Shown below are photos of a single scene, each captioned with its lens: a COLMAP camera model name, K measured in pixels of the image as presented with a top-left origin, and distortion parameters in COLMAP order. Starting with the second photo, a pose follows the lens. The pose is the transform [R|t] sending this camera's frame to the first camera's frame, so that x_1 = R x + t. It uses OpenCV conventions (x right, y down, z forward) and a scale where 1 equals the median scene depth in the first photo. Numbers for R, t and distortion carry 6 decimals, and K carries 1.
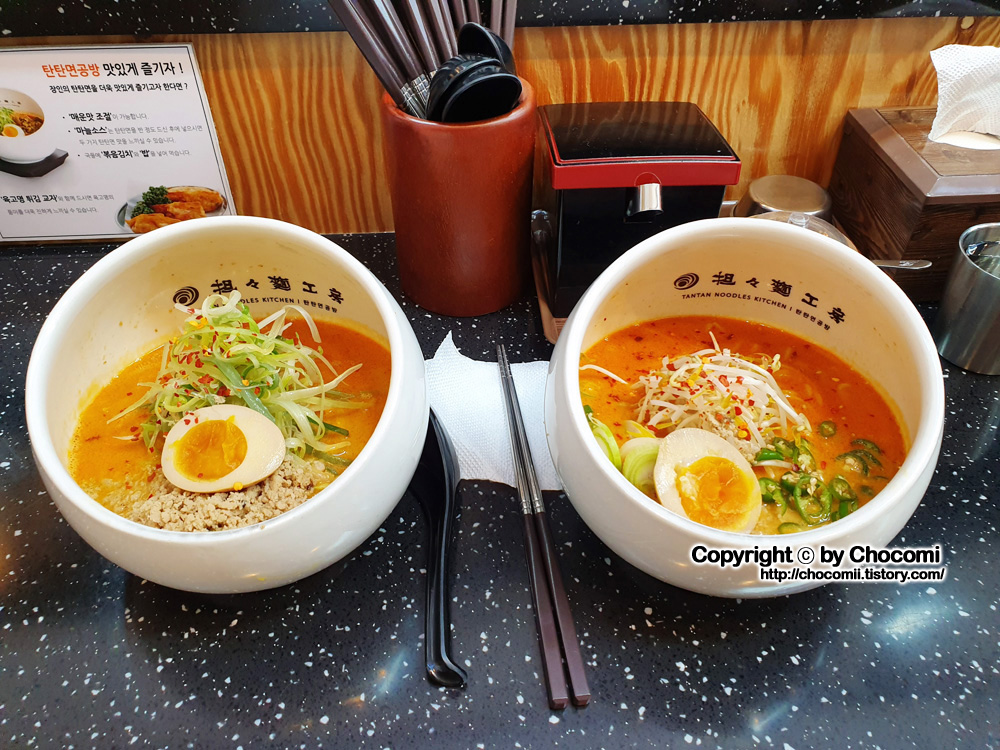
lens RADIAL K [[761.8, 0, 509.8], [0, 761.8, 370.8], [0, 0, 1]] dist [-0.043215, 0.047309]
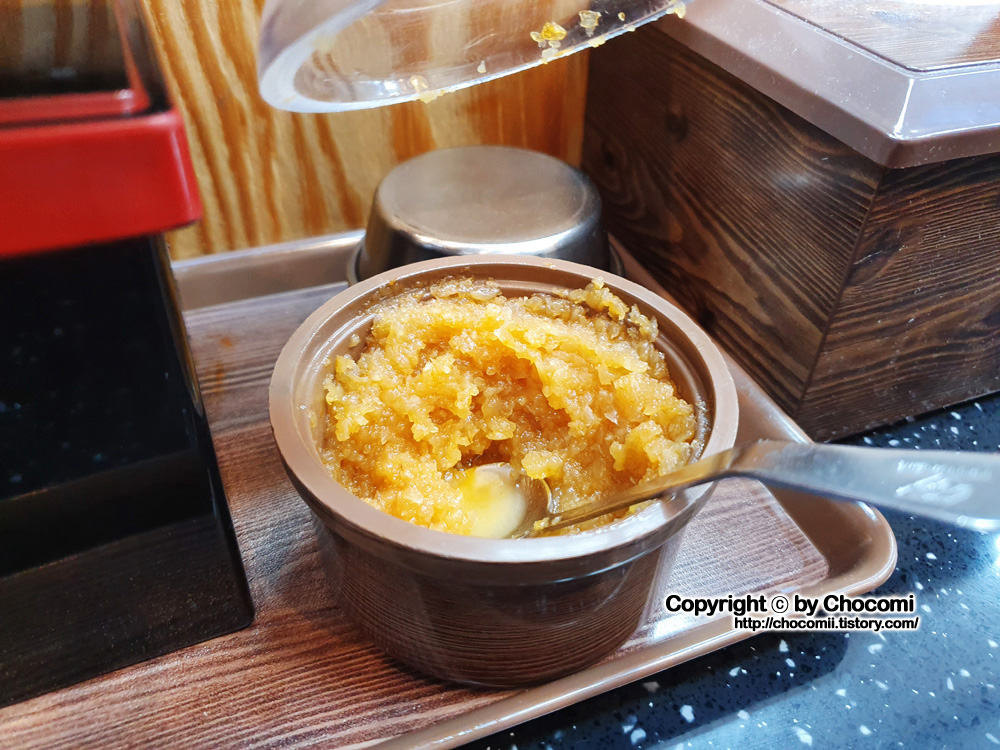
lens RADIAL K [[761.8, 0, 523.9], [0, 761.8, 398.7], [0, 0, 1]] dist [-0.043215, 0.047309]
pose [[0.946461, -0.186684, 0.263364, 0.290603], [0.186311, 0.982130, 0.026625, -0.152443], [-0.263629, 0.023869, 0.964329, 0.690167]]
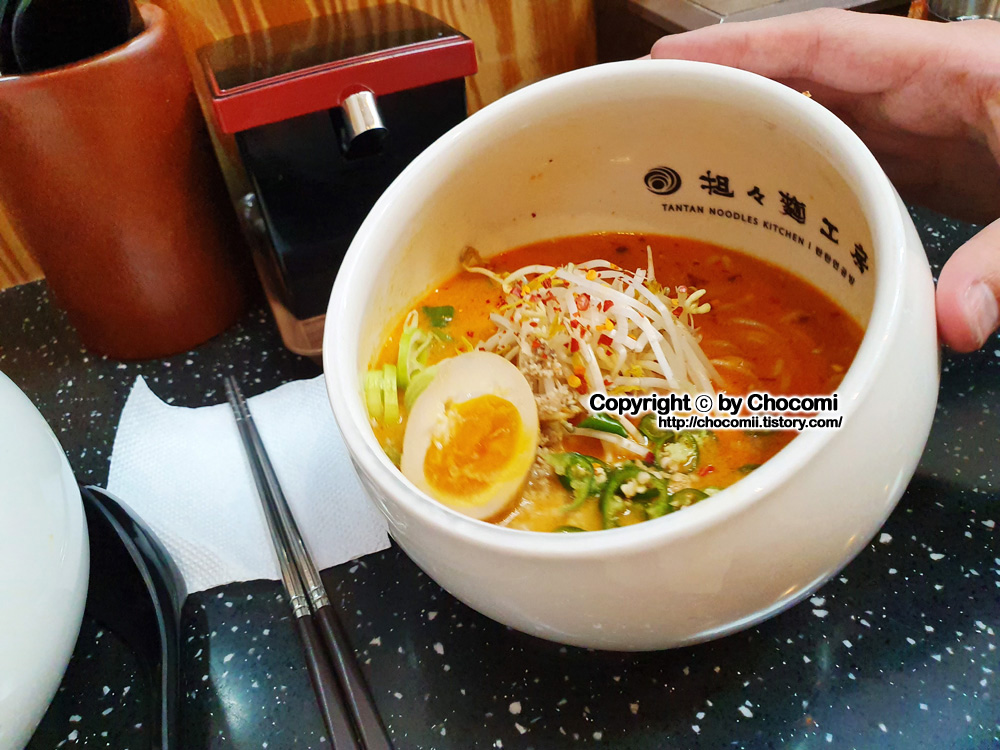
lens RADIAL K [[761.8, 0, 502.1], [0, 761.8, 378.9], [0, 0, 1]] dist [-0.043215, 0.047309]
pose [[0.941360, -0.280697, 0.187216, 0.090127], [0.282048, 0.959193, 0.019947, 0.023468], [-0.185176, 0.034027, 0.982116, 0.253949]]
